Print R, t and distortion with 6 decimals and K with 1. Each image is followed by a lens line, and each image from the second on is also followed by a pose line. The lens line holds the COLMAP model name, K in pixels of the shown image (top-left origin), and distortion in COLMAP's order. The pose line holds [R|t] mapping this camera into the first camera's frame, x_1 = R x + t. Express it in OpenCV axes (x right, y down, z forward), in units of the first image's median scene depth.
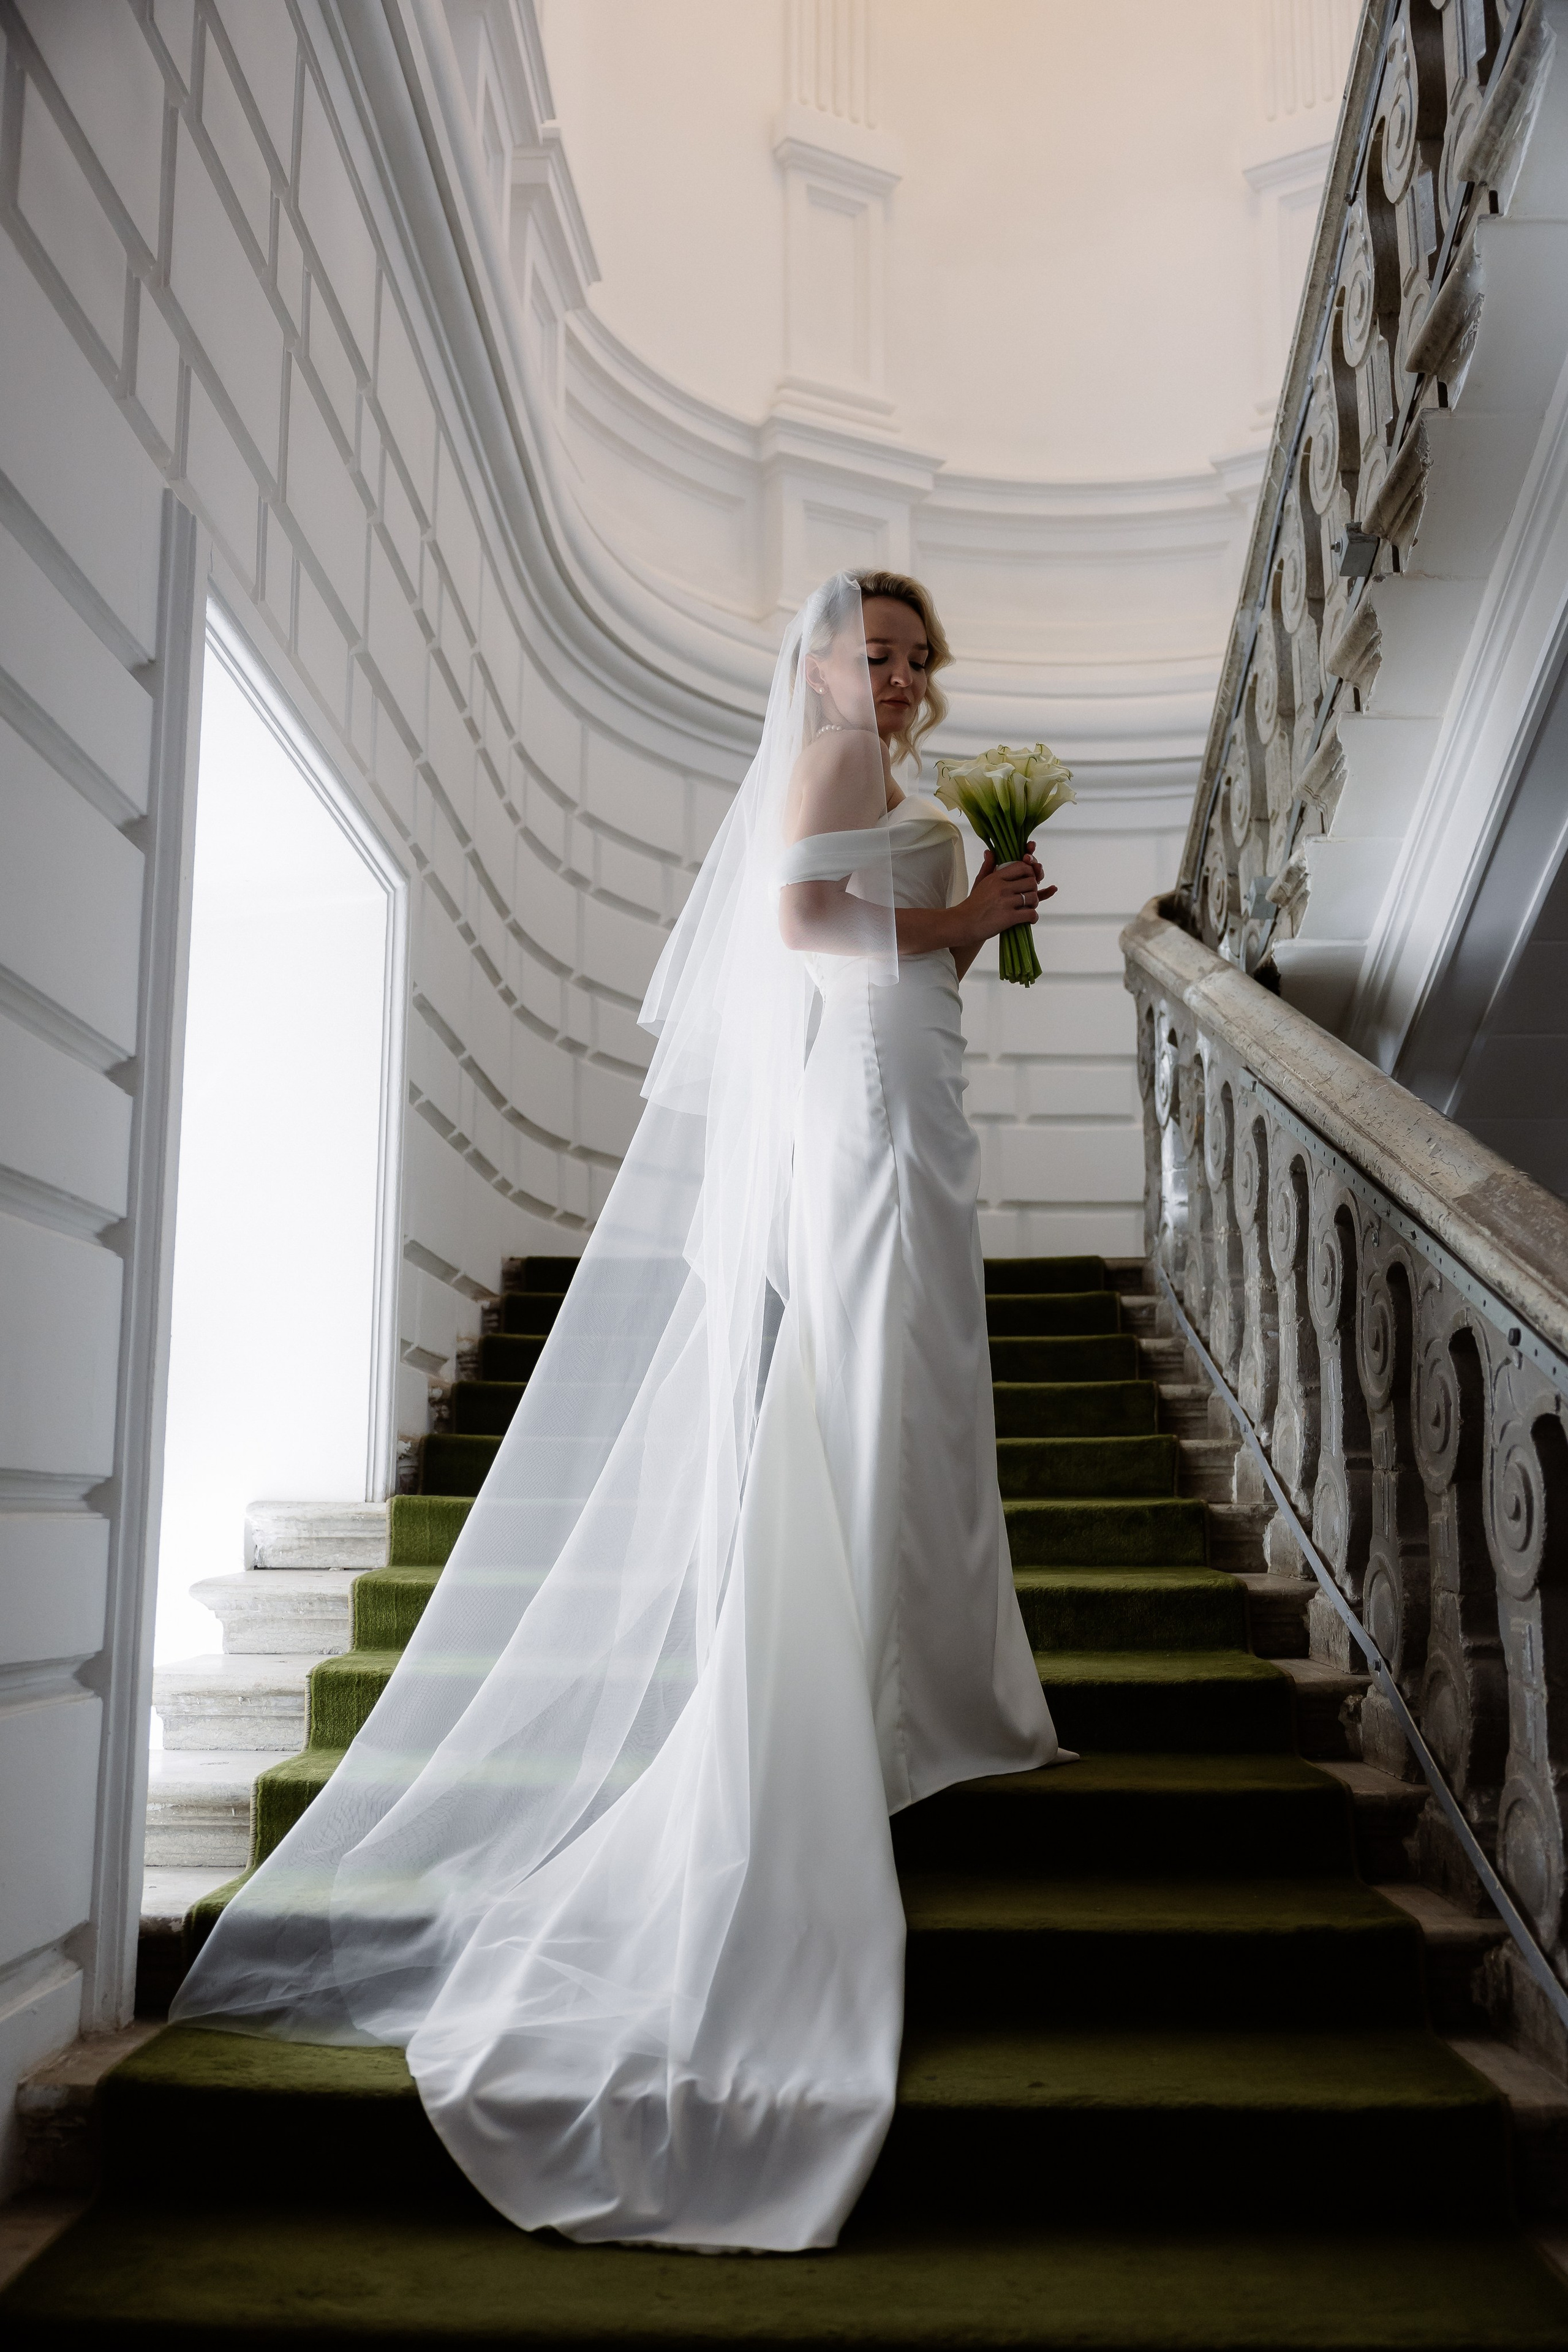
lens RADIAL K [[2176.8, 0, 774.6], [0, 2176.8, 1198.3], [0, 0, 1]] dist [-0.000701, 0.000000]
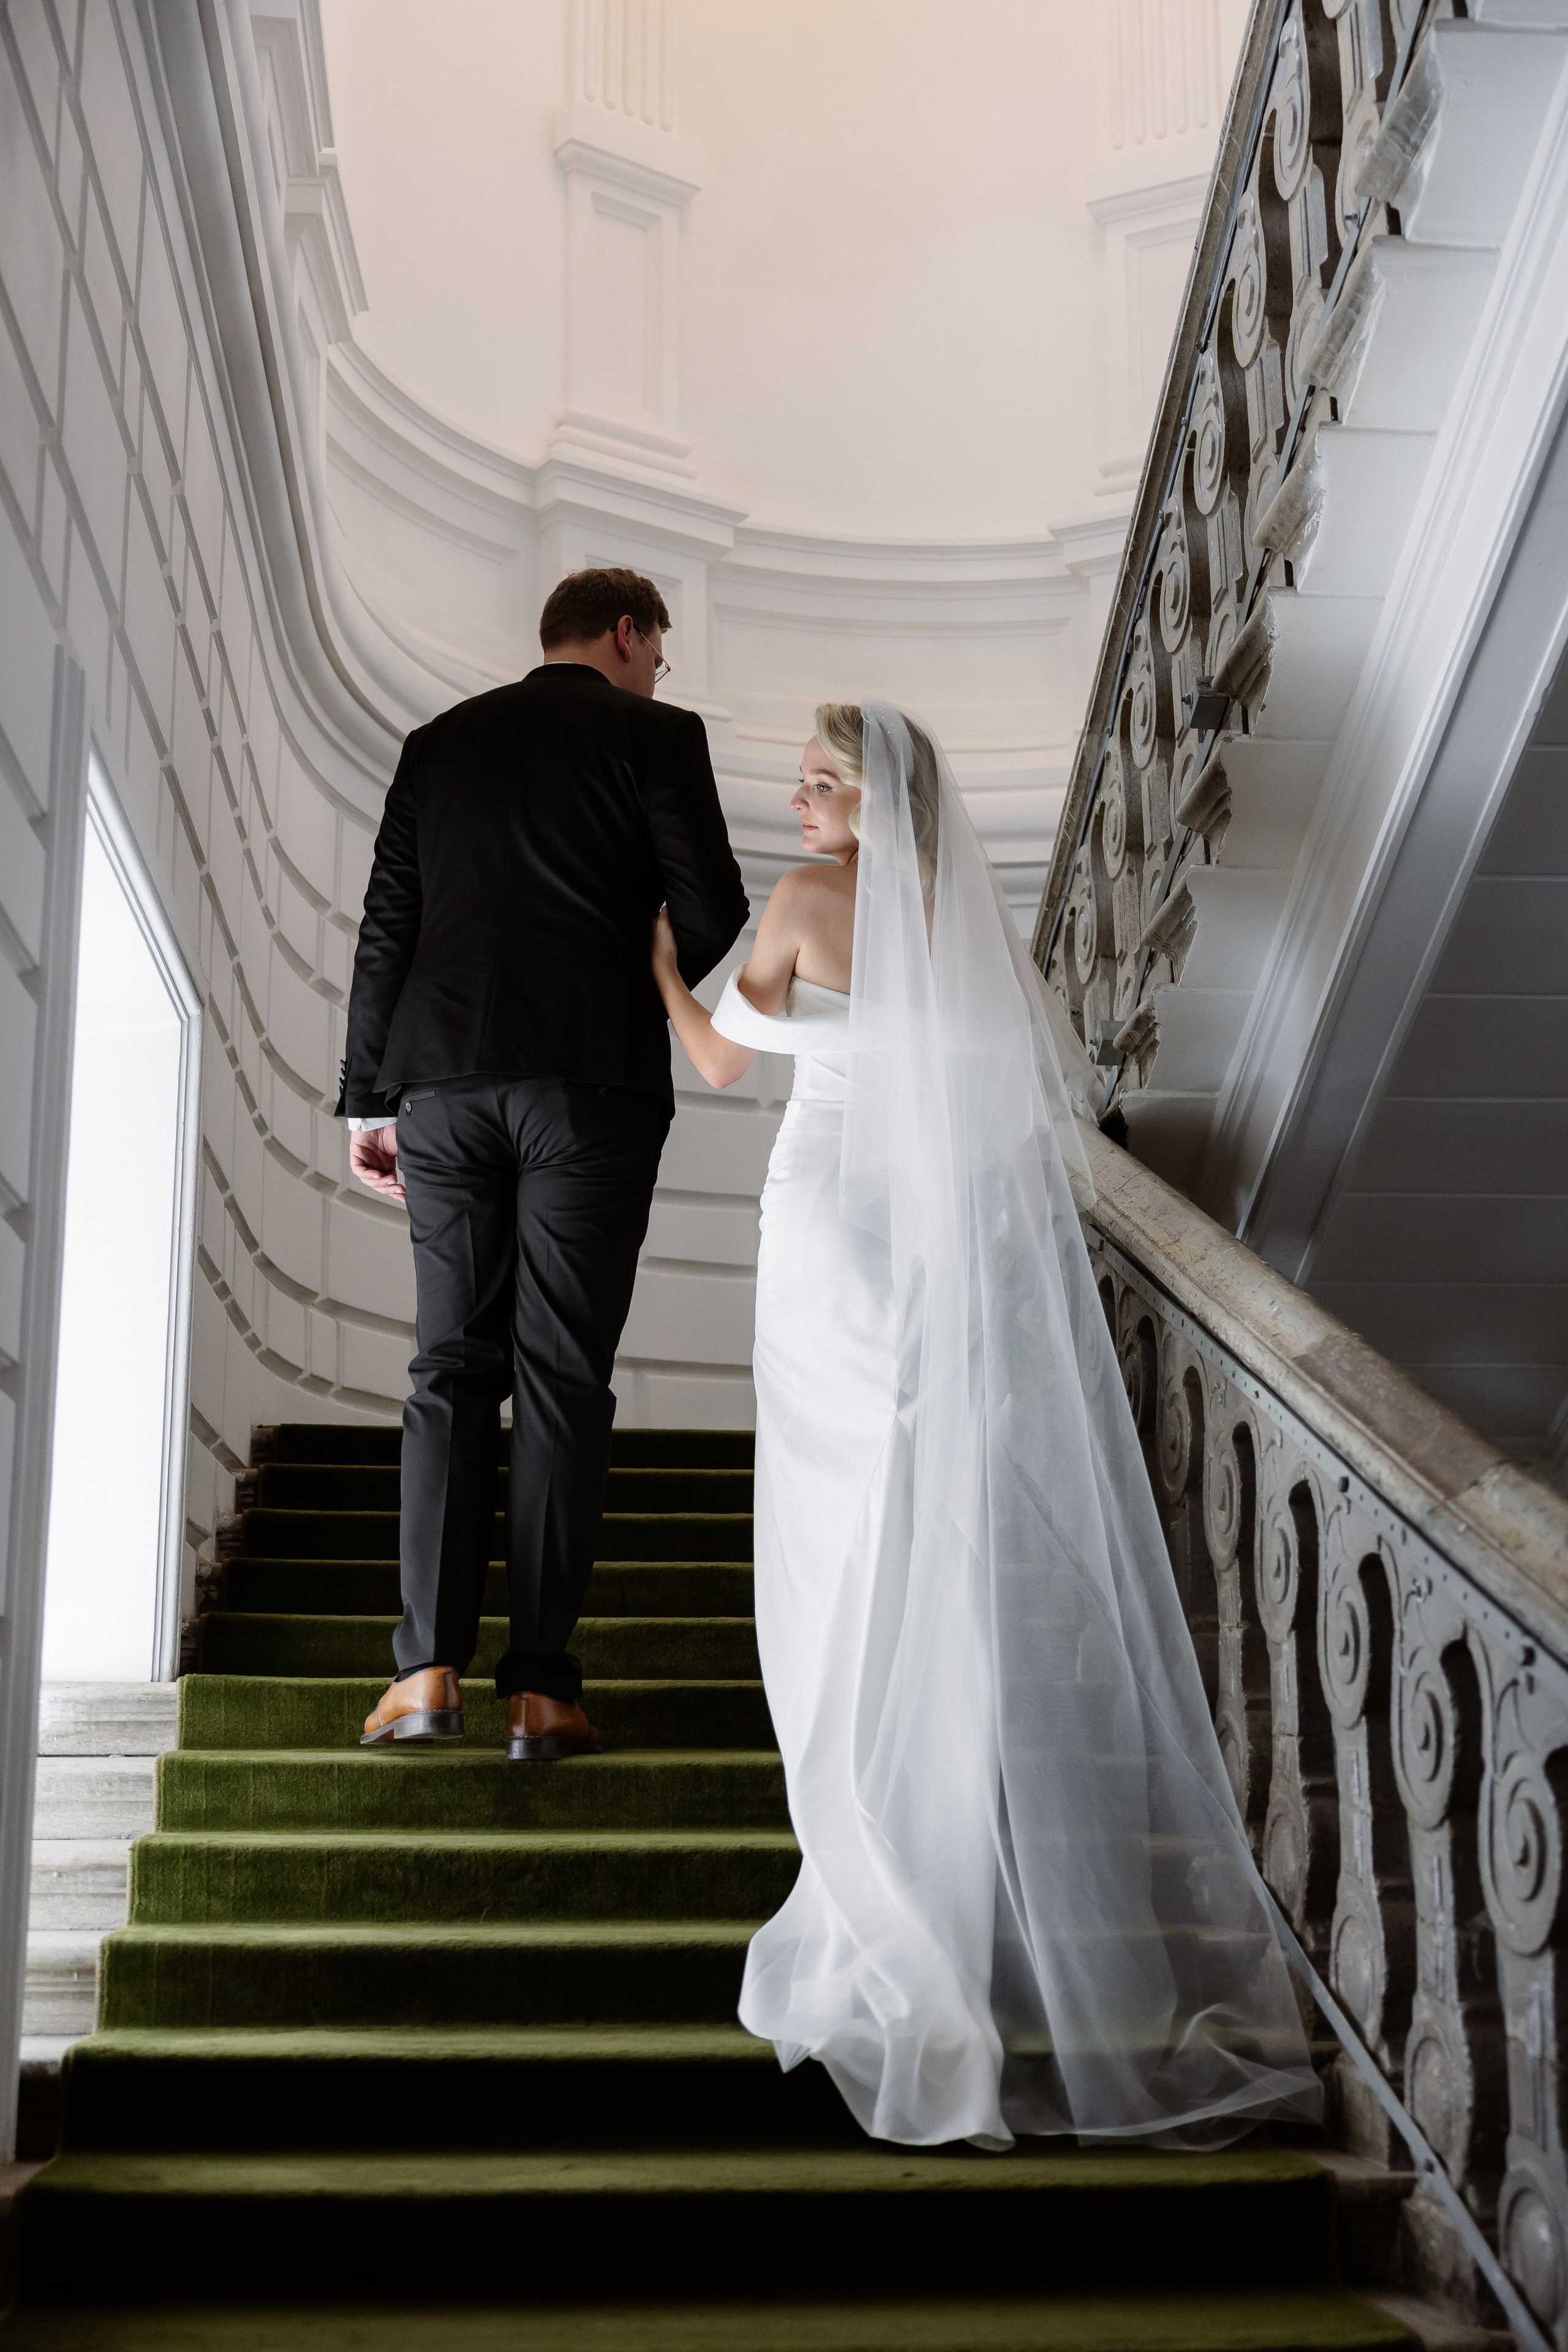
lens RADIAL K [[2871.2, 0, 790.4], [0, 2871.2, 1209.1], [0, 0, 1]] dist [0.002167, 0.000000]
pose [[0.993357, 0.016760, 0.113845, -0.061696], [-0.010243, 0.998288, -0.057595, 0.007245], [-0.114616, 0.056046, 0.991828, -0.245535]]
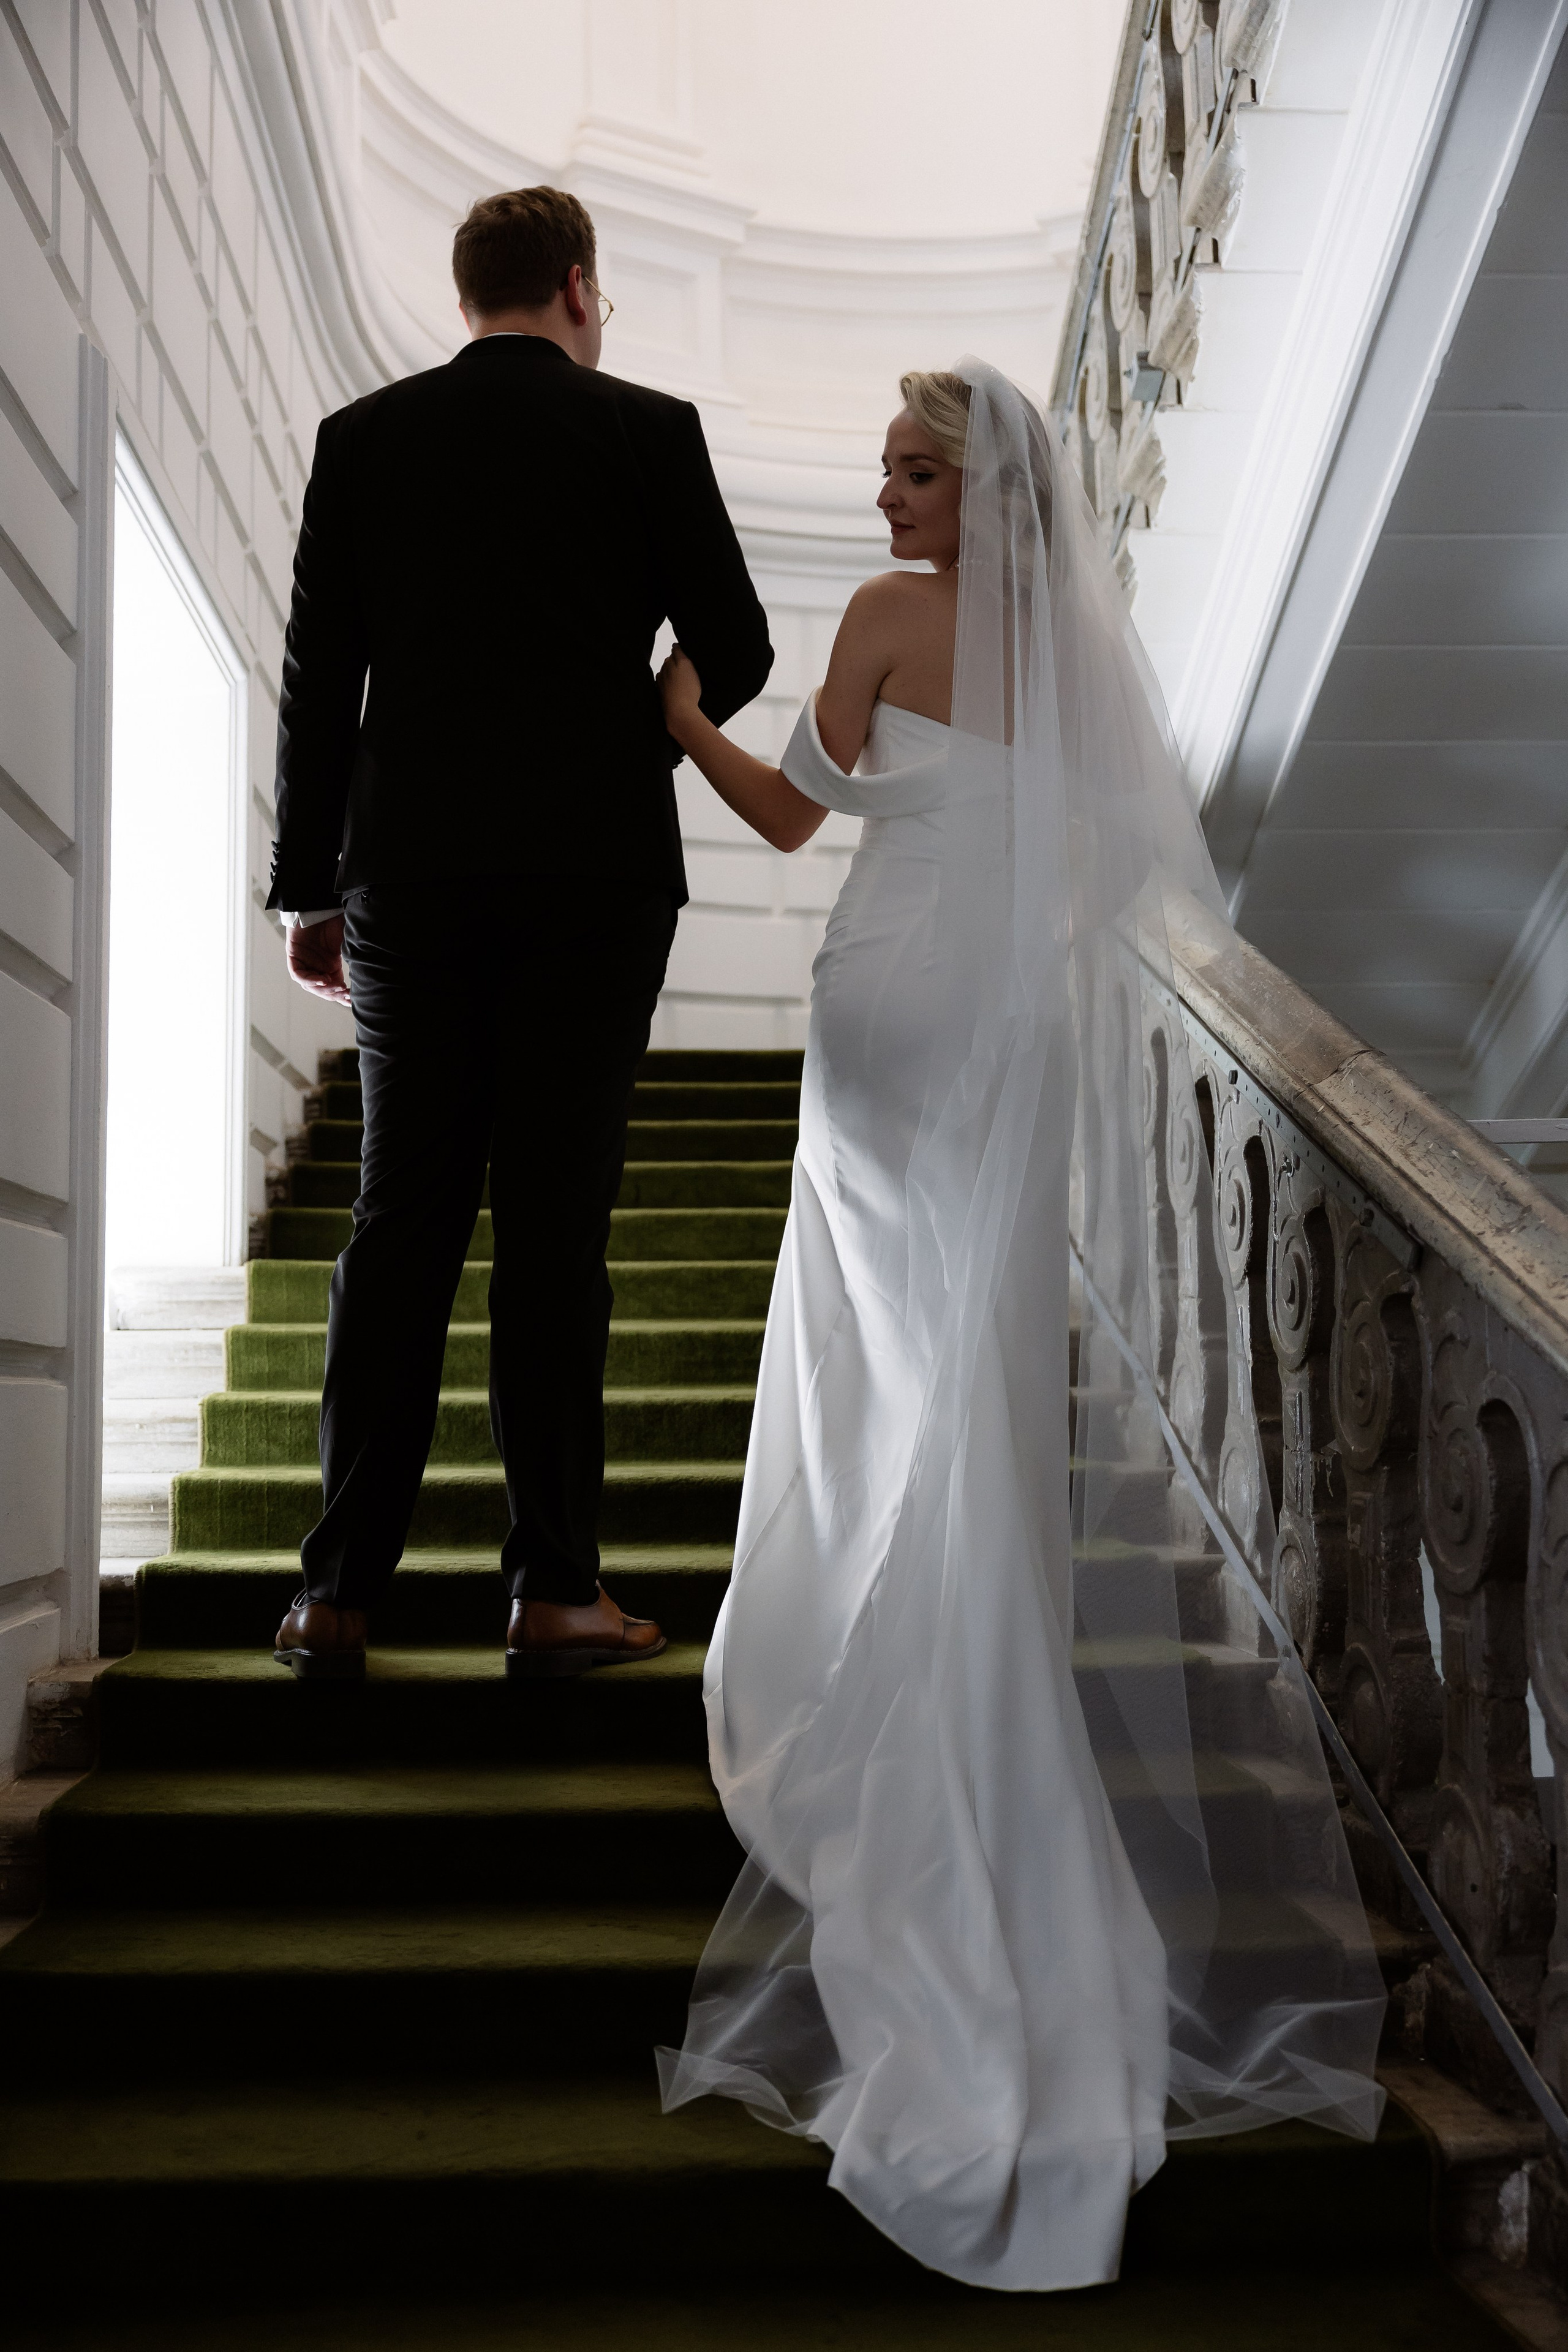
lens RADIAL K [[2557.7, 0, 781.3], [0, 2557.7, 1196.7], [0, 0, 1]] dist [0.007129, 0.000000]
pose [[0.995870, -0.007148, 0.090505, -0.029705], [0.000776, 0.997530, 0.070240, 0.017868], [-0.090783, -0.069879, 0.993416, -0.263408]]
